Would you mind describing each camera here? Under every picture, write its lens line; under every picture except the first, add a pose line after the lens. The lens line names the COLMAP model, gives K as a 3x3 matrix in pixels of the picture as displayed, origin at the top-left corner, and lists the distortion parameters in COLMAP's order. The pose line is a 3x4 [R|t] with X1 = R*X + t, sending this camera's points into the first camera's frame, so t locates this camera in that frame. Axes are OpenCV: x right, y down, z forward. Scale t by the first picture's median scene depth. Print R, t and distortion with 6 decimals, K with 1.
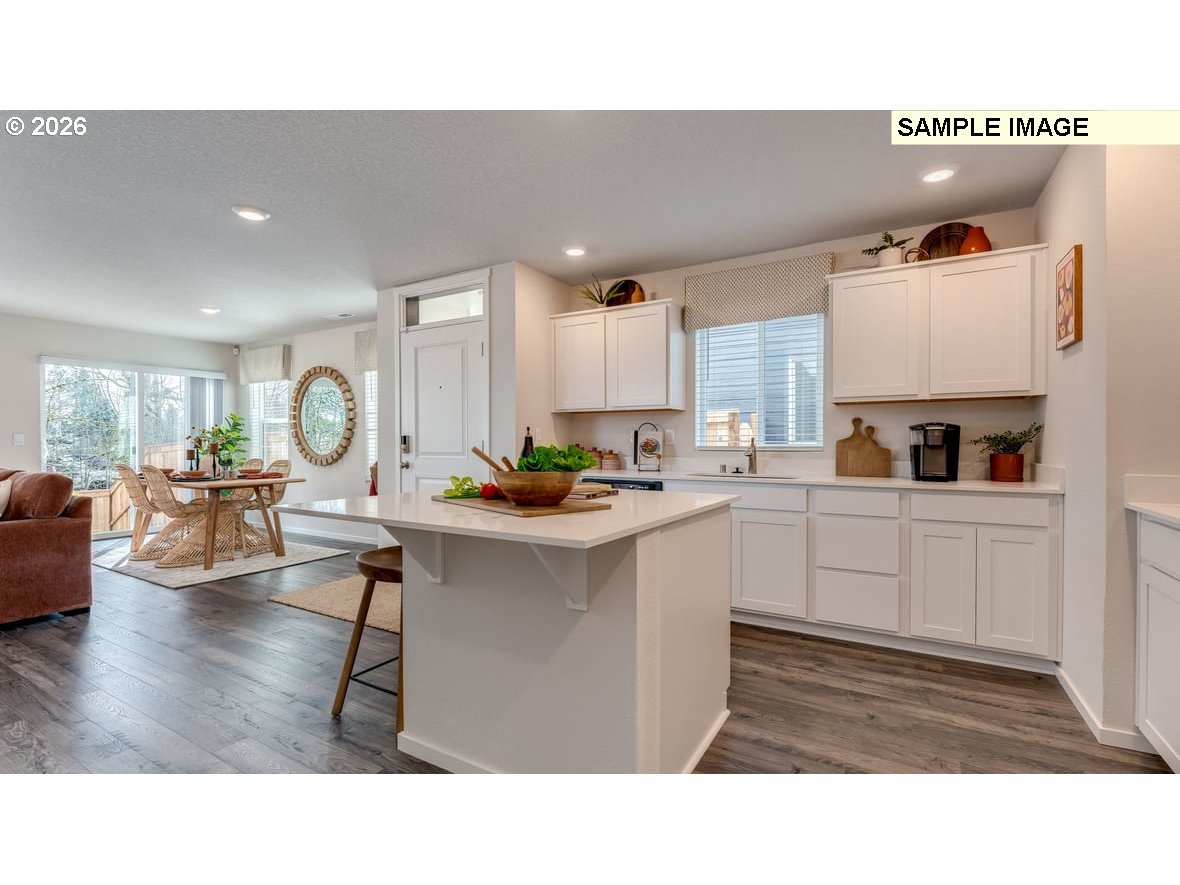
lens RADIAL K [[544.4, 0, 591.2], [0, 544.4, 445.2], [0, 0, 1]] dist [-0.004380, 0.000344]
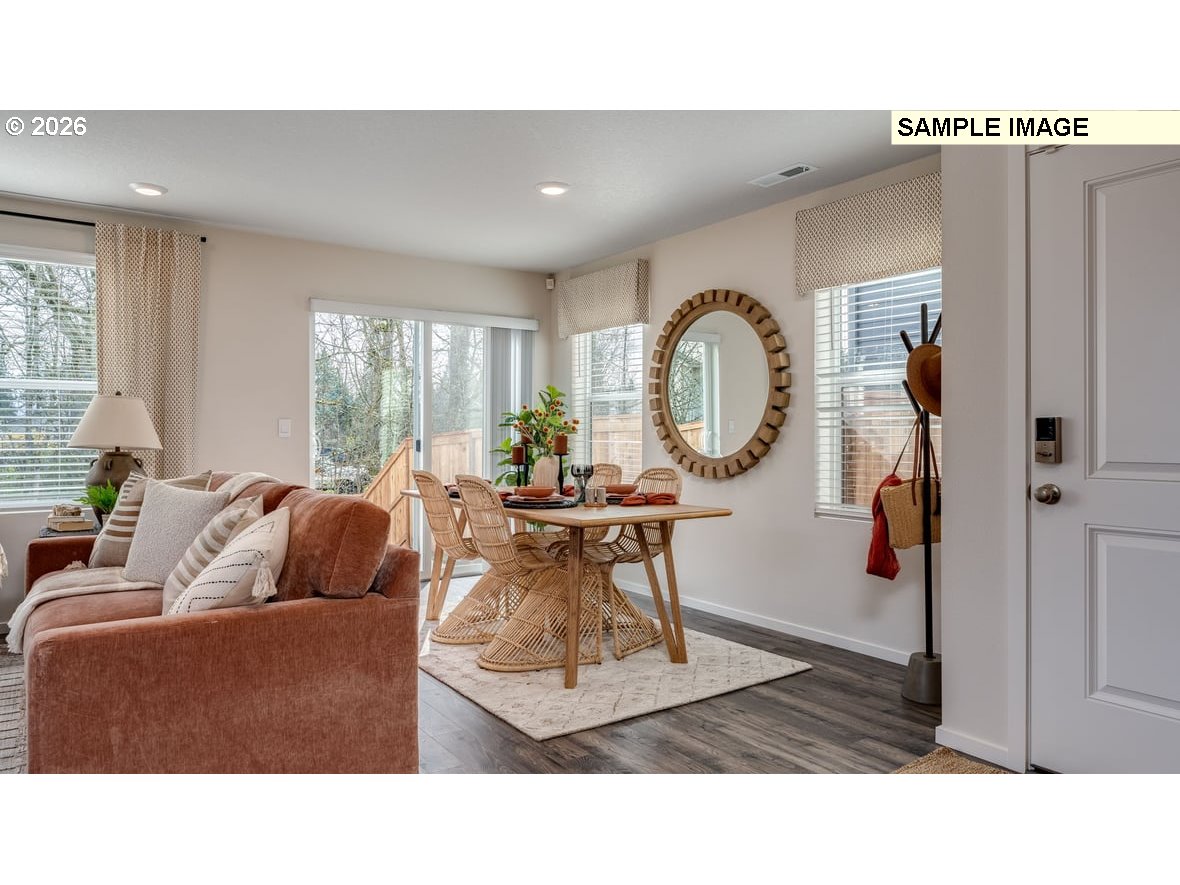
lens RADIAL K [[779.6, 0, 586.6], [0, 779.6, 433.5], [0, 0, 1]] dist [-0.001889, 0.001194]
pose [[0.910256, 0.003310, -0.414032, -0.449047], [-0.005963, 0.999969, -0.005116, -0.001937], [0.414002, 0.007126, 0.910248, 0.395066]]
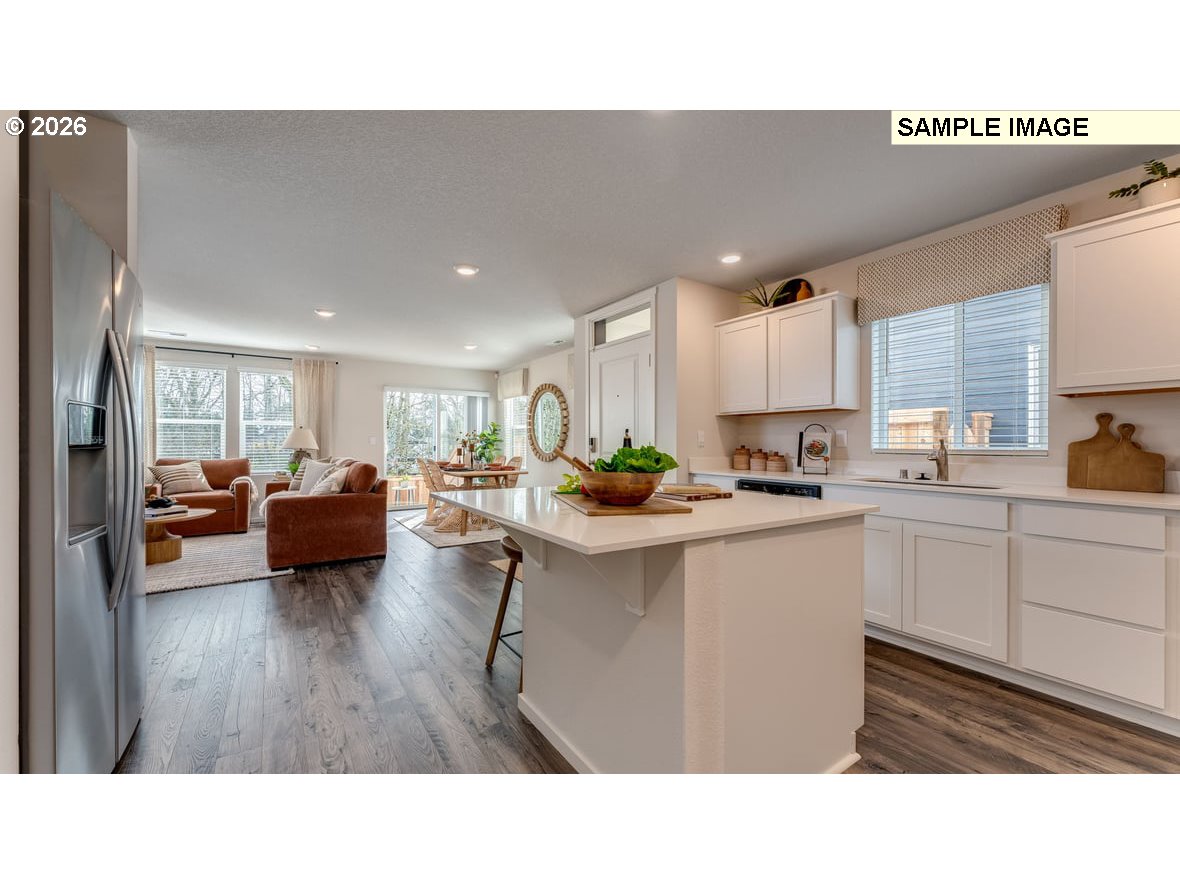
lens RADIAL K [[470.5, 0, 586.7], [0, 470.5, 443.3], [0, 0, 1]] dist [-0.000368, 0.000012]
pose [[0.900975, 0.002772, -0.433863, 0.102197], [-0.005381, 0.999974, -0.004785, -0.000593], [0.433838, 0.006646, 0.900966, 0.074460]]
